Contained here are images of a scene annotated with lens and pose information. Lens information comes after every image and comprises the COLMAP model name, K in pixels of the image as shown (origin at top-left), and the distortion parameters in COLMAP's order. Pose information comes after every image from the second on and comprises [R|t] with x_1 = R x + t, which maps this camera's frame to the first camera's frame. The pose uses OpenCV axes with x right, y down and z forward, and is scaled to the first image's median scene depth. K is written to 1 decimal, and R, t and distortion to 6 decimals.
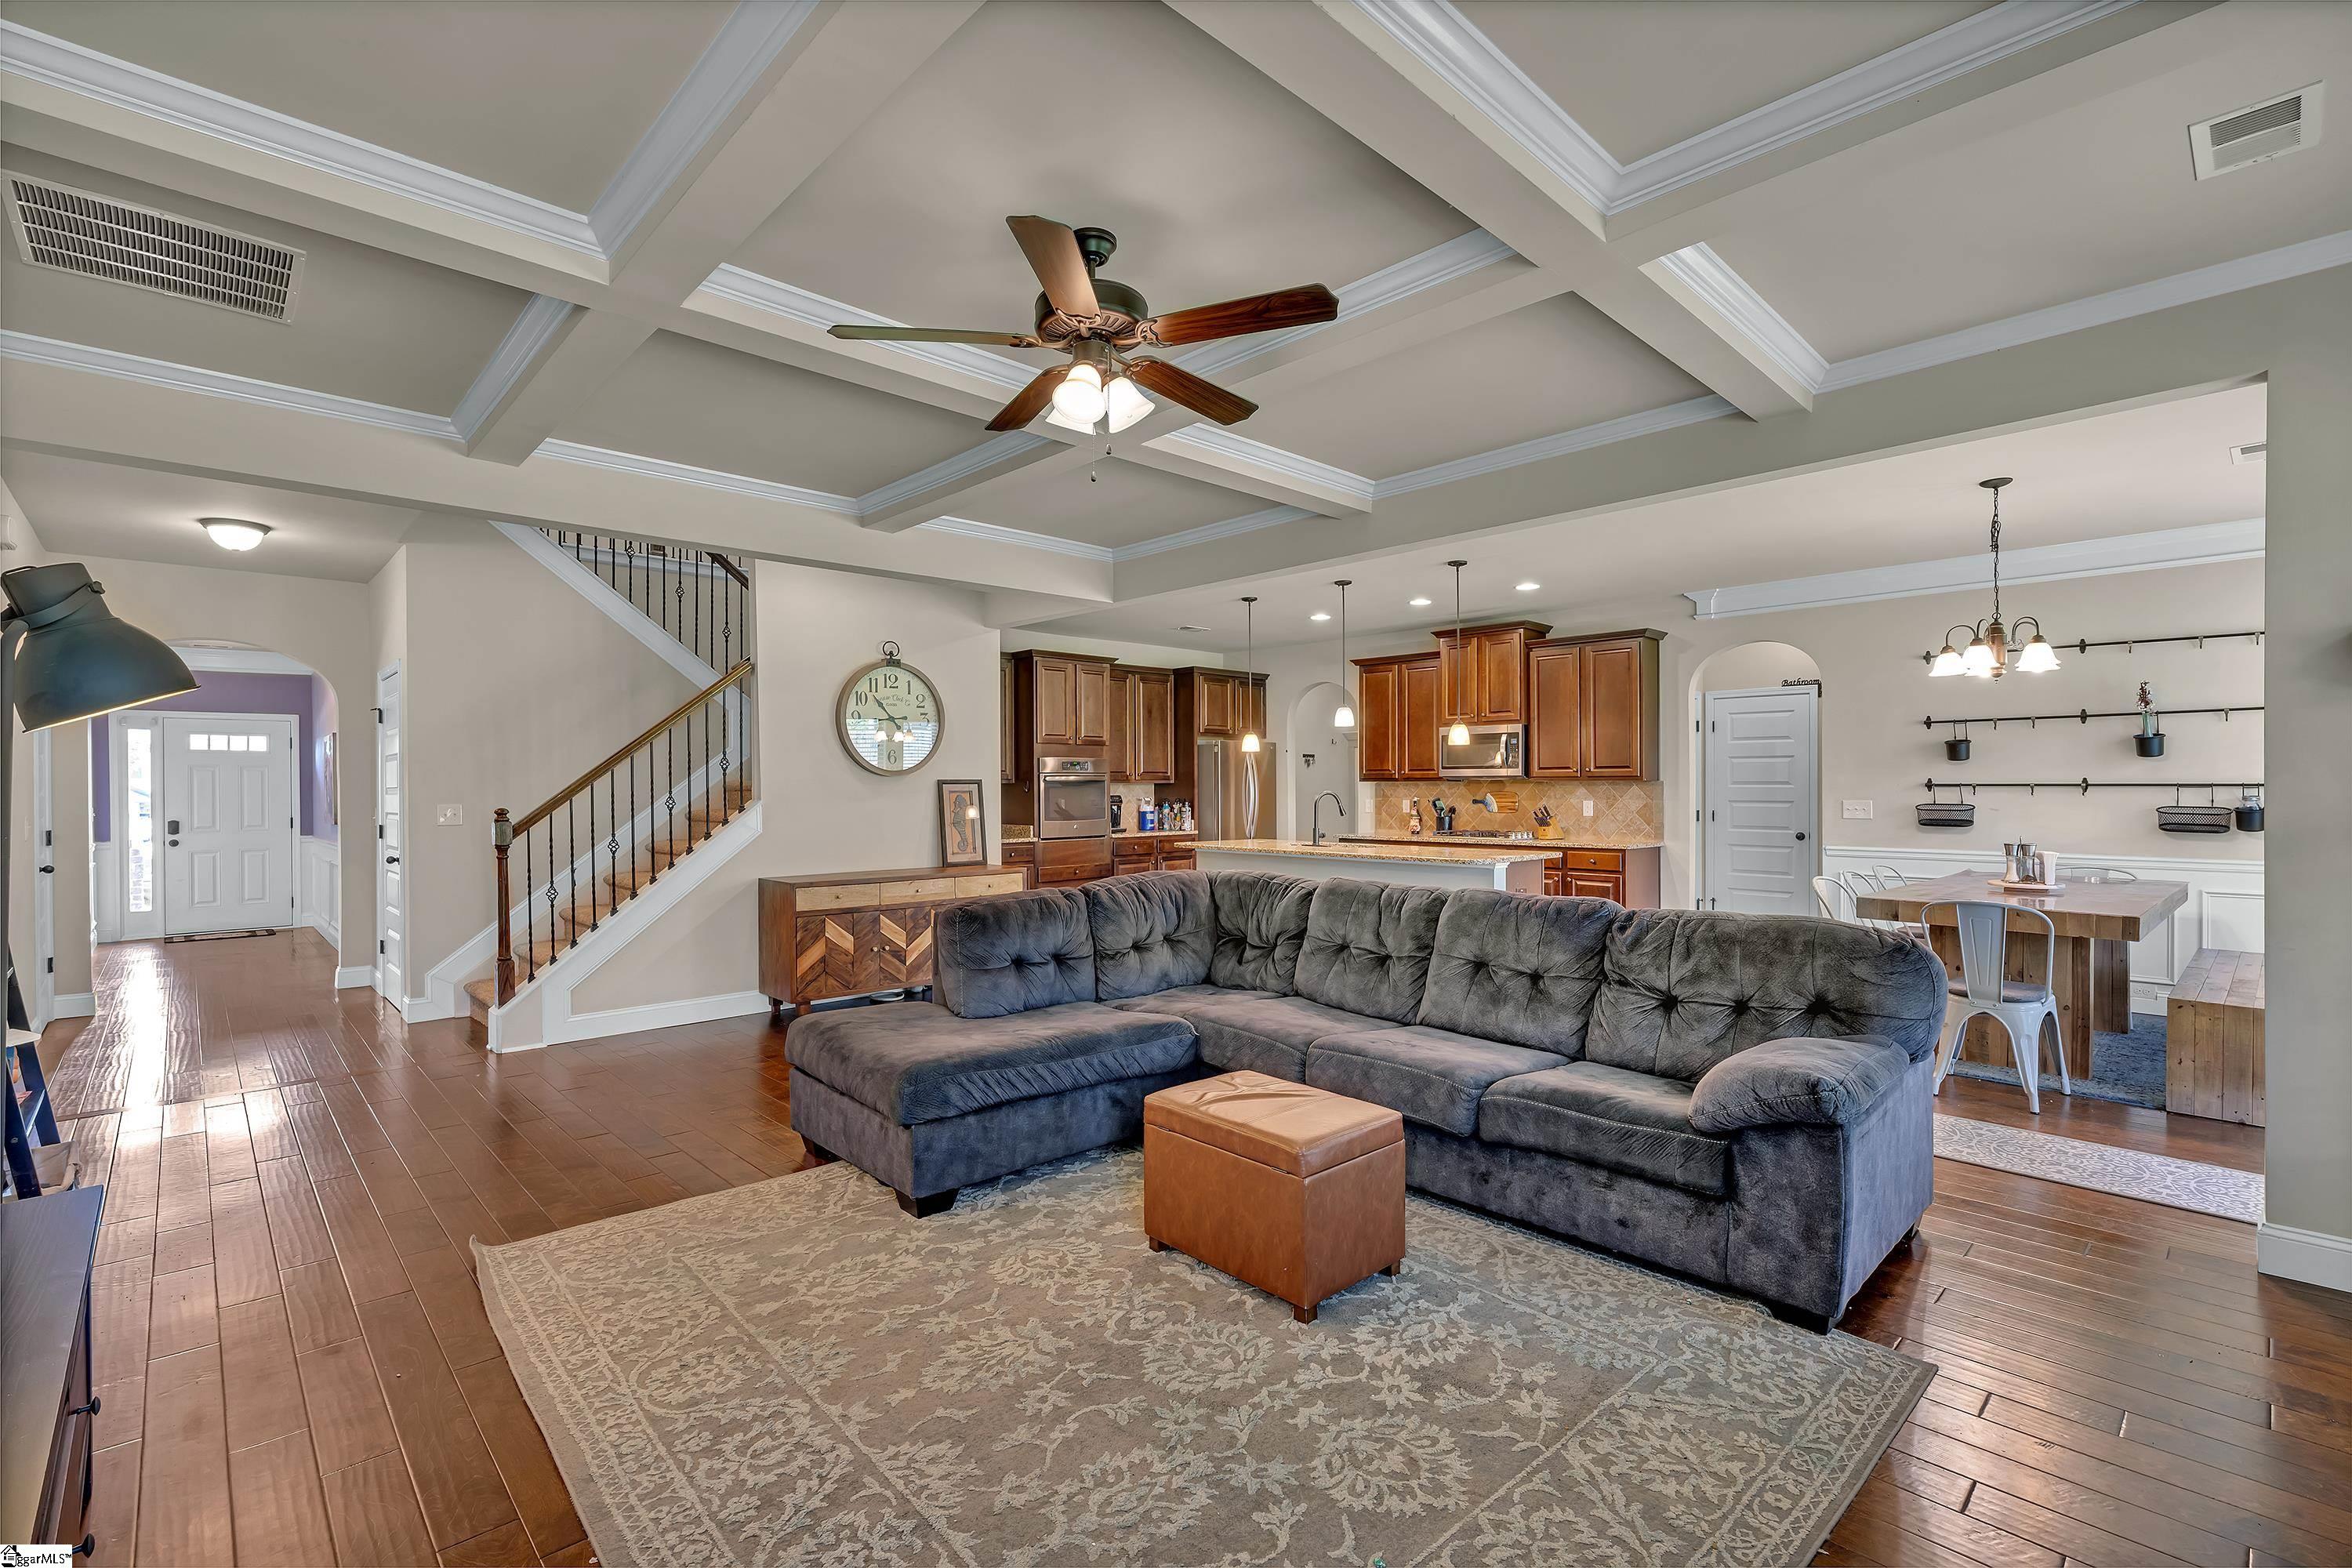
lens RADIAL K [[1052.0, 0, 1182.0], [0, 1052.0, 787.6], [0, 0, 1]] dist [-0.001635, 0.000592]
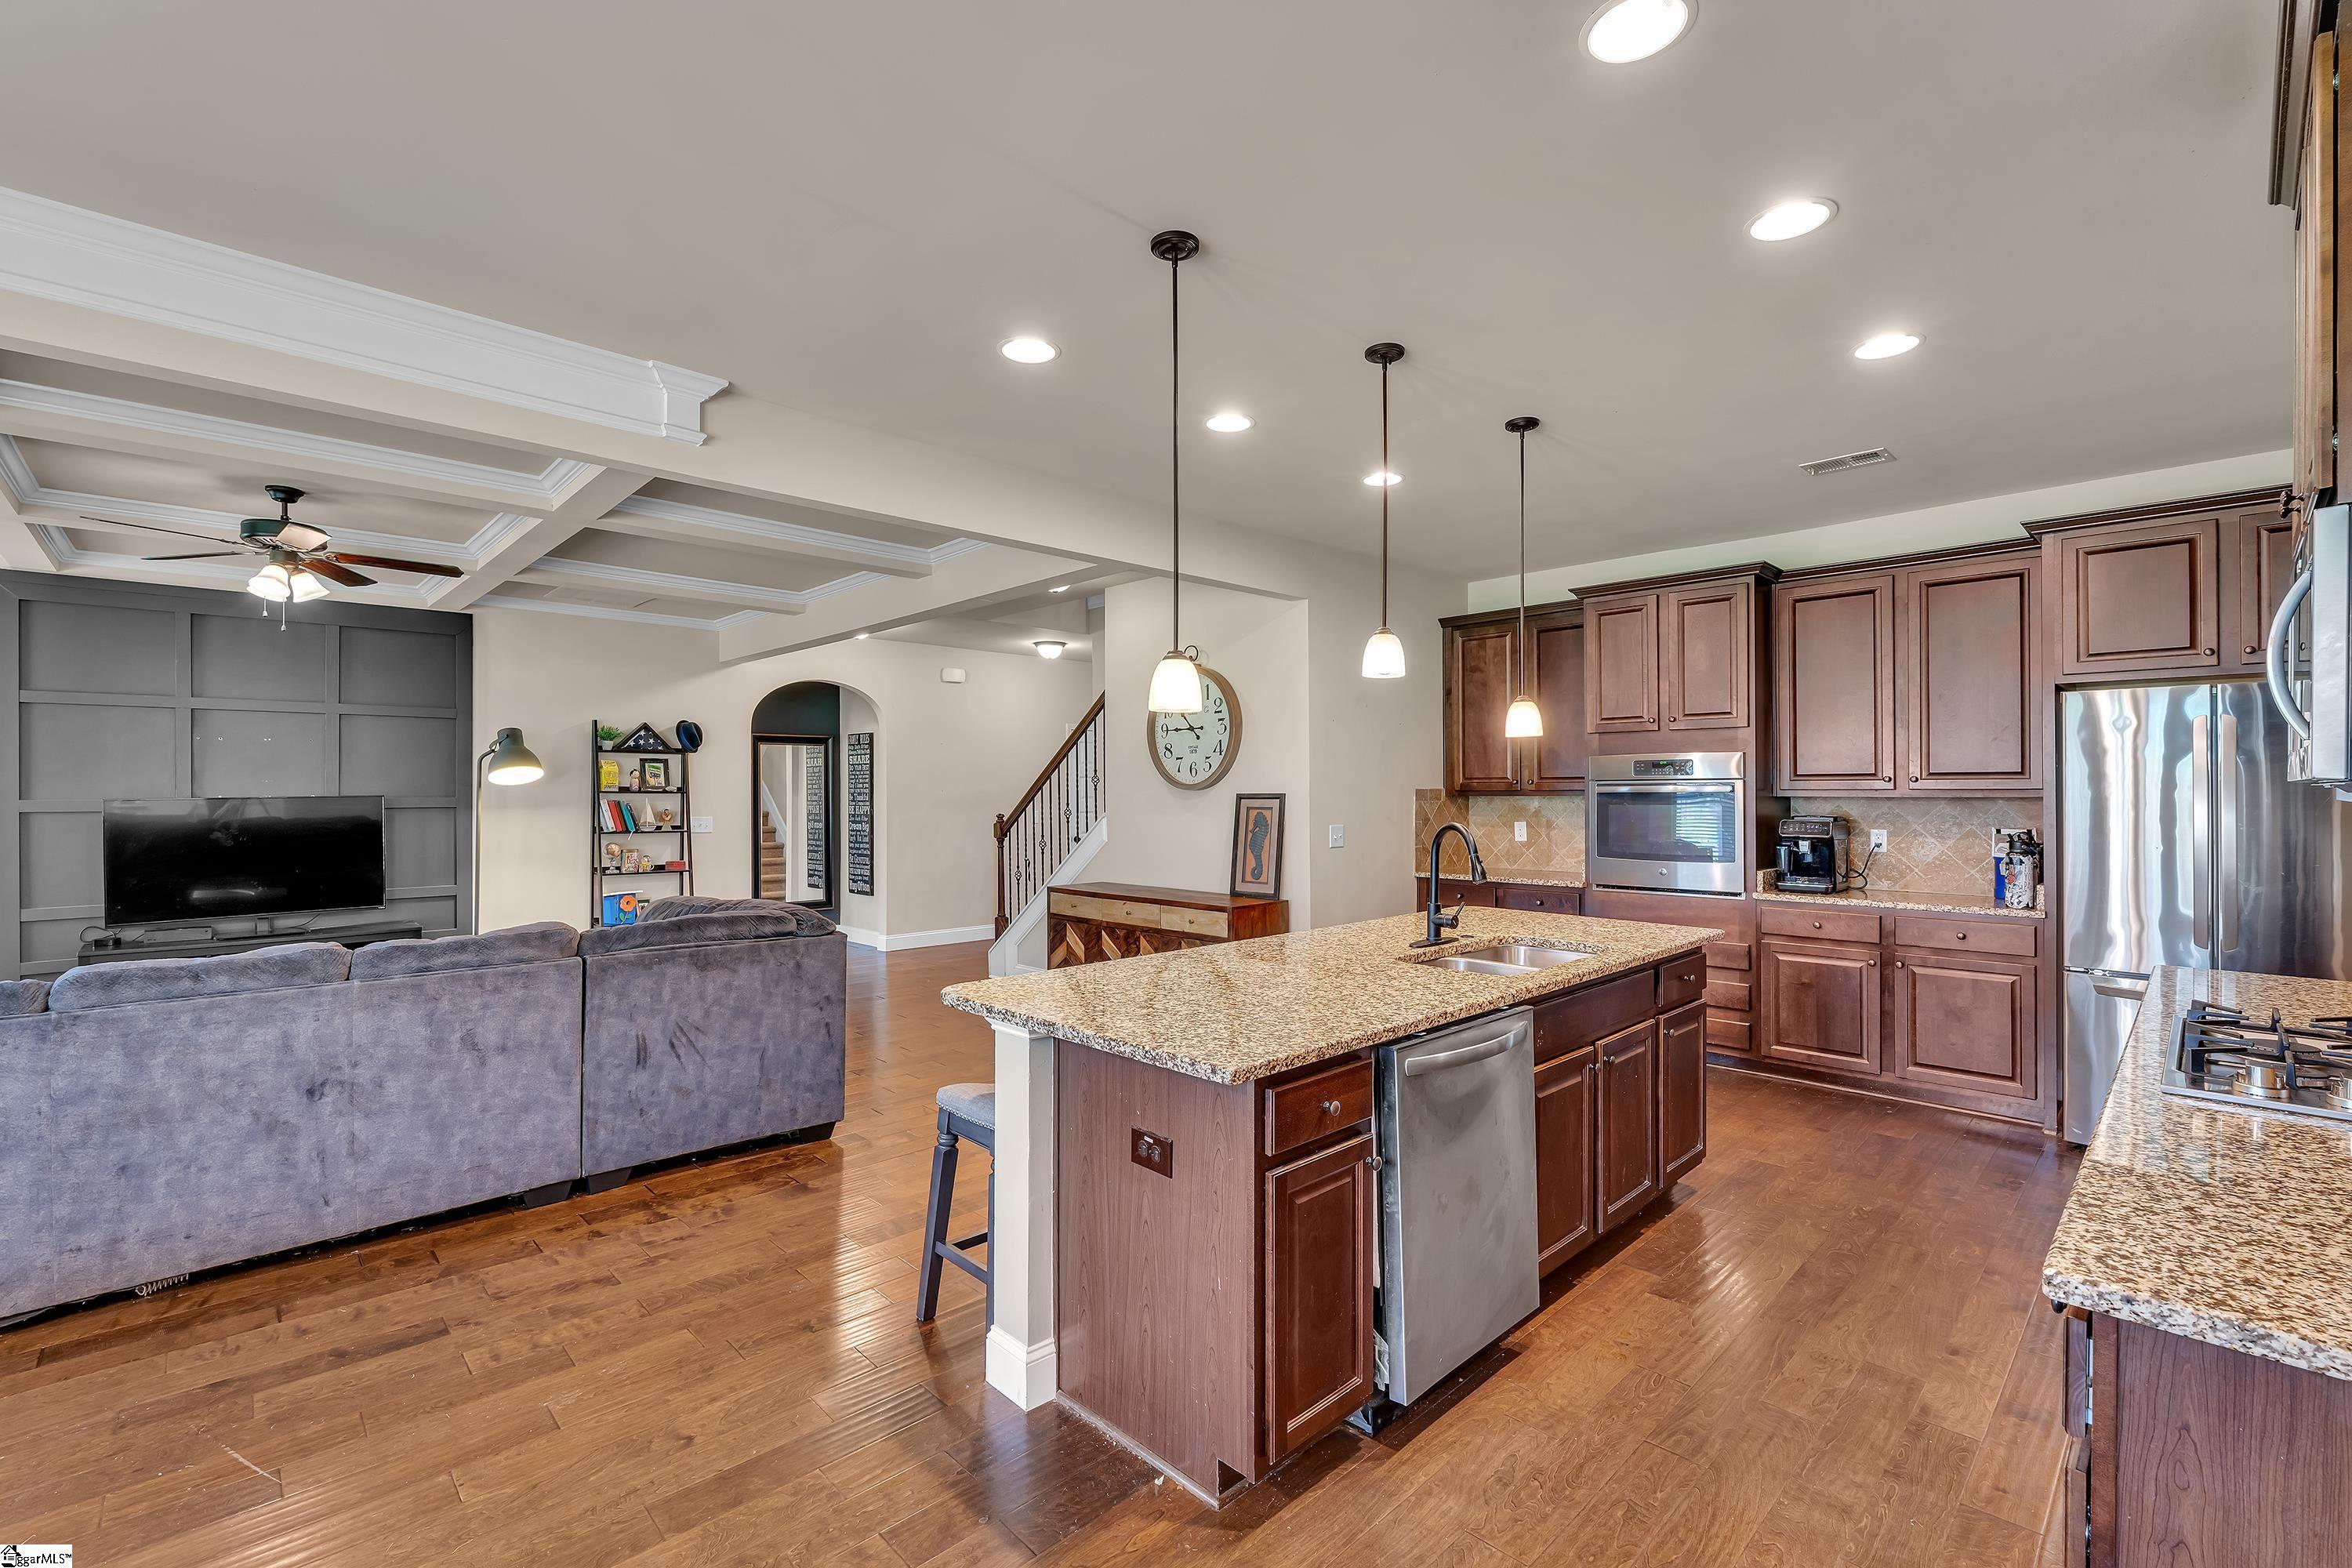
lens RADIAL K [[1016.1, 0, 1177.0], [0, 1016.1, 789.5], [0, 0, 1]] dist [-0.008978, 0.000945]
pose [[0.002233, 0.001010, -0.999997, 0.599726], [0.000309, 0.999999, 0.001011, -0.012026], [0.999997, -0.000312, 0.002233, 0.942391]]
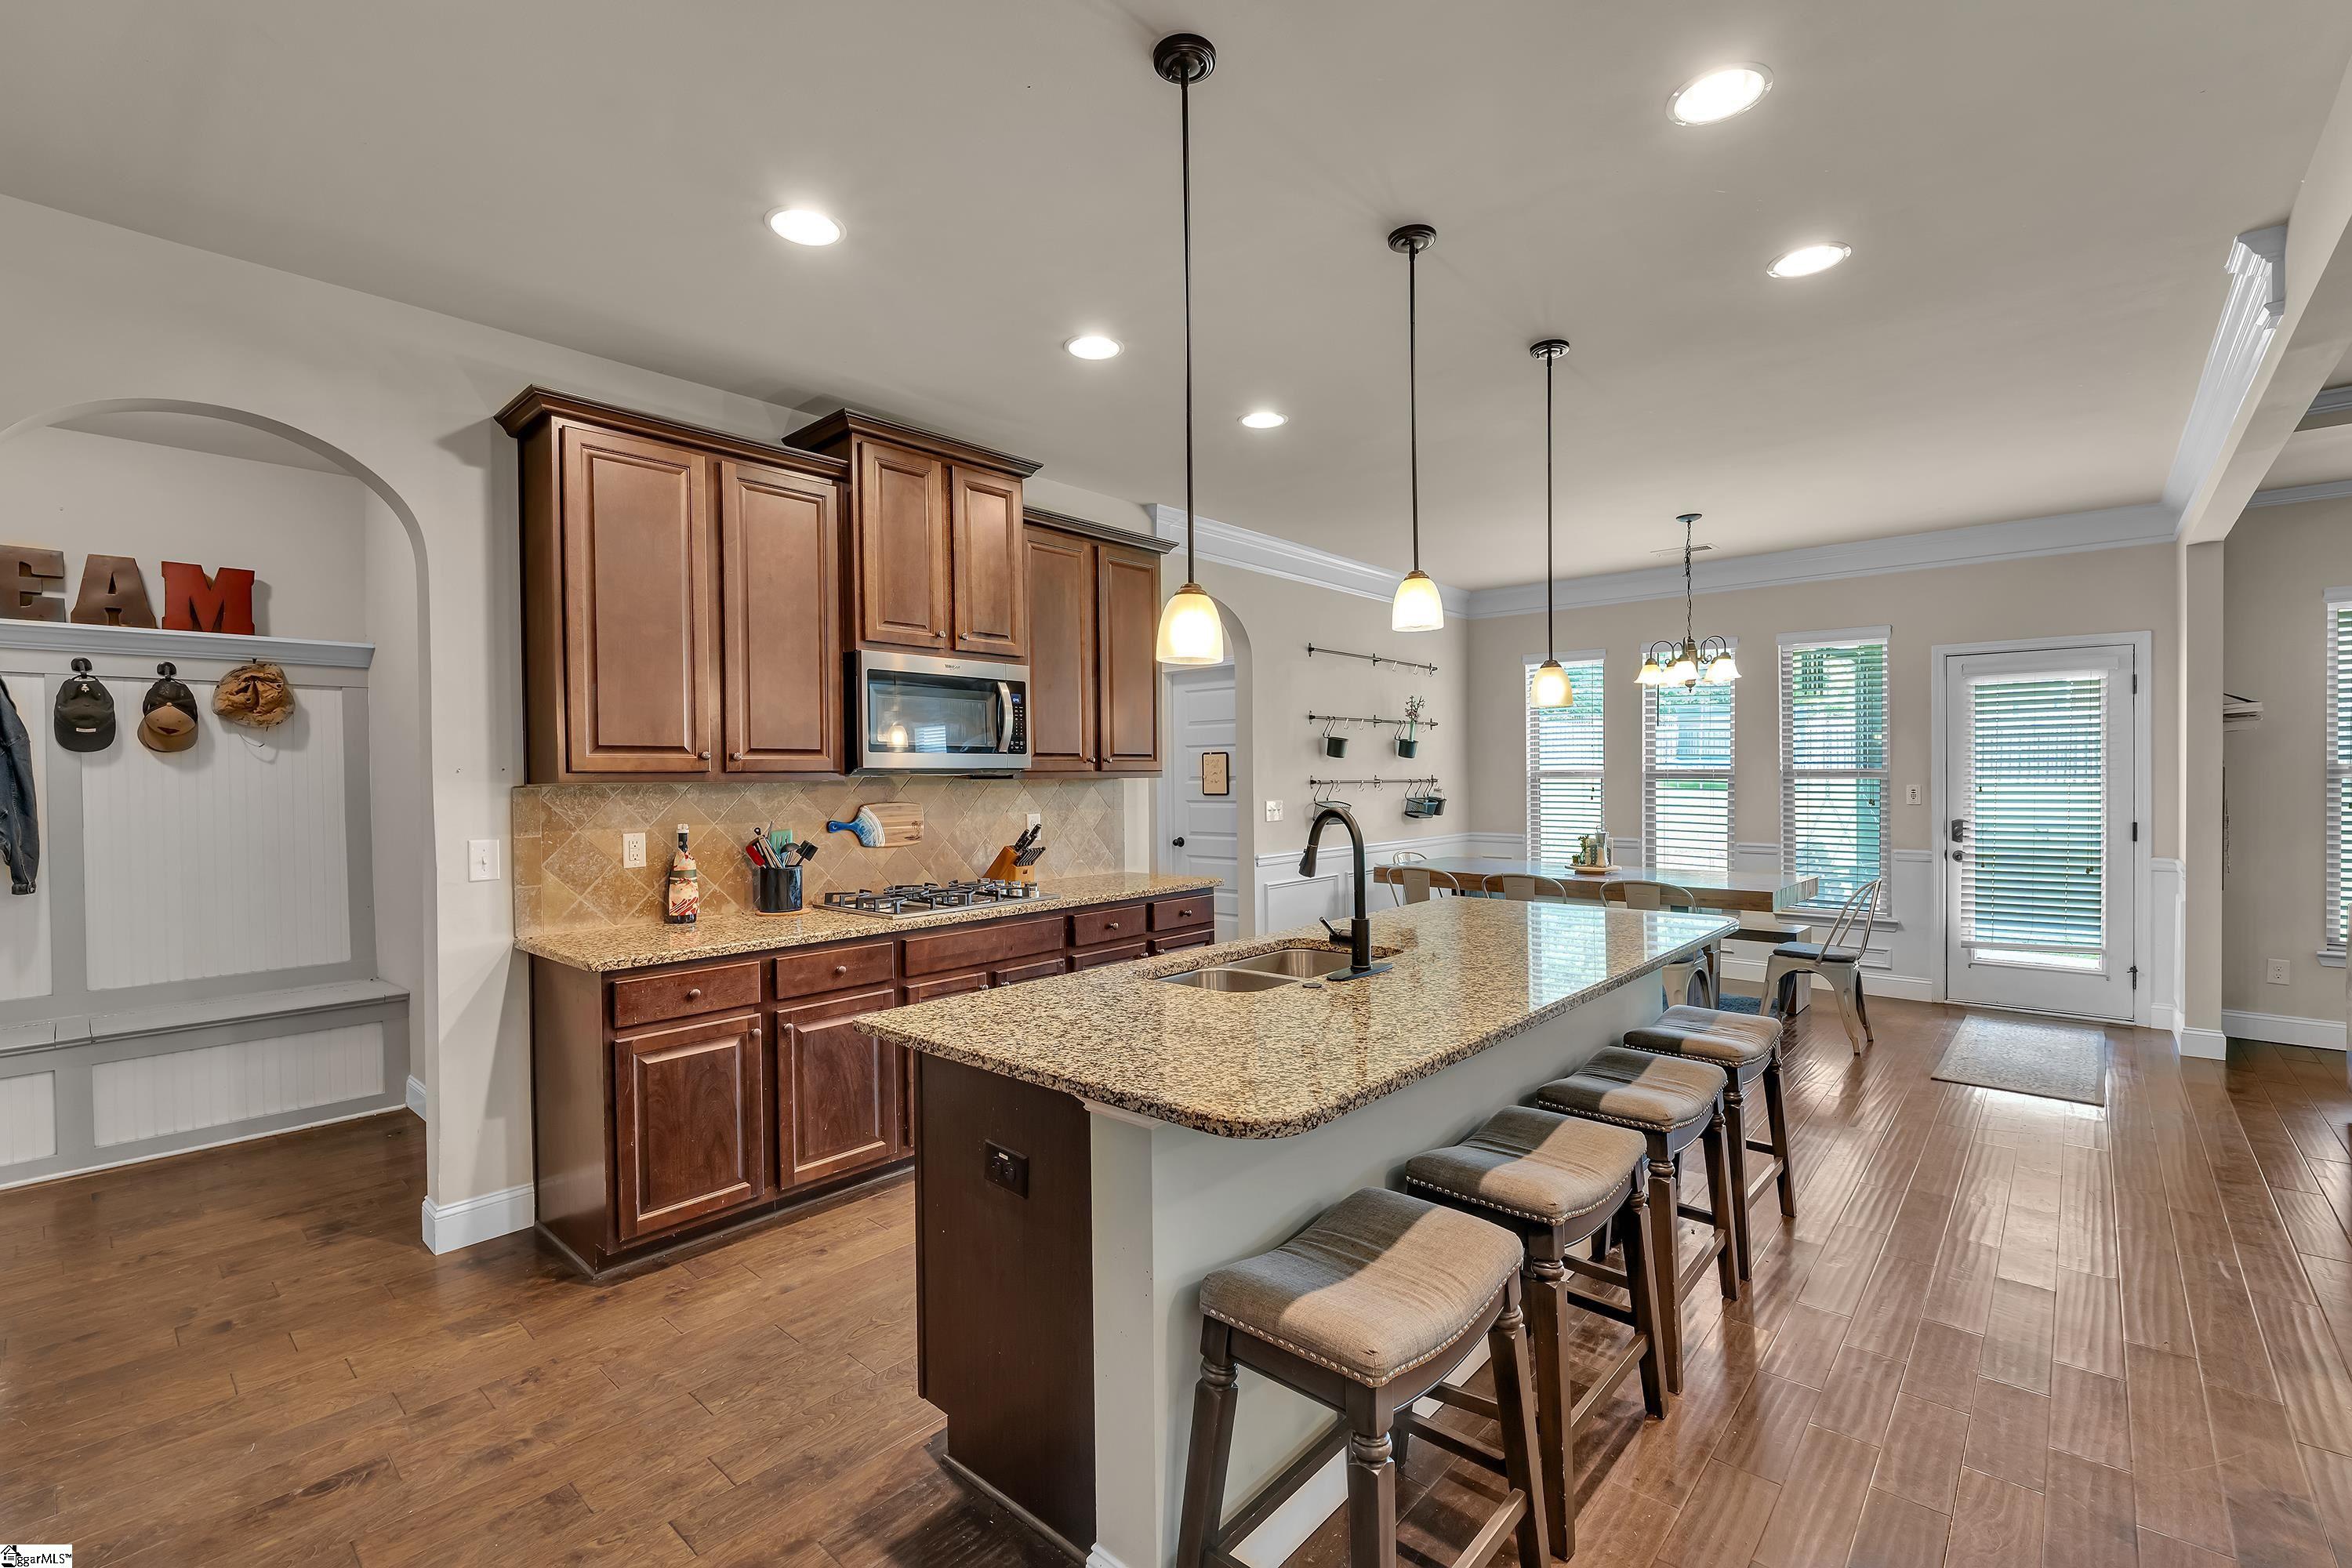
lens RADIAL K [[1016.1, 0, 1177.0], [0, 1016.1, 789.5], [0, 0, 1]] dist [-0.008978, 0.000945]
pose [[-0.071352, -0.011357, 0.997387, -0.201068], [0.009195, 0.999885, 0.012043, -0.008009], [-0.997409, 0.010030, -0.071239, 1.145019]]
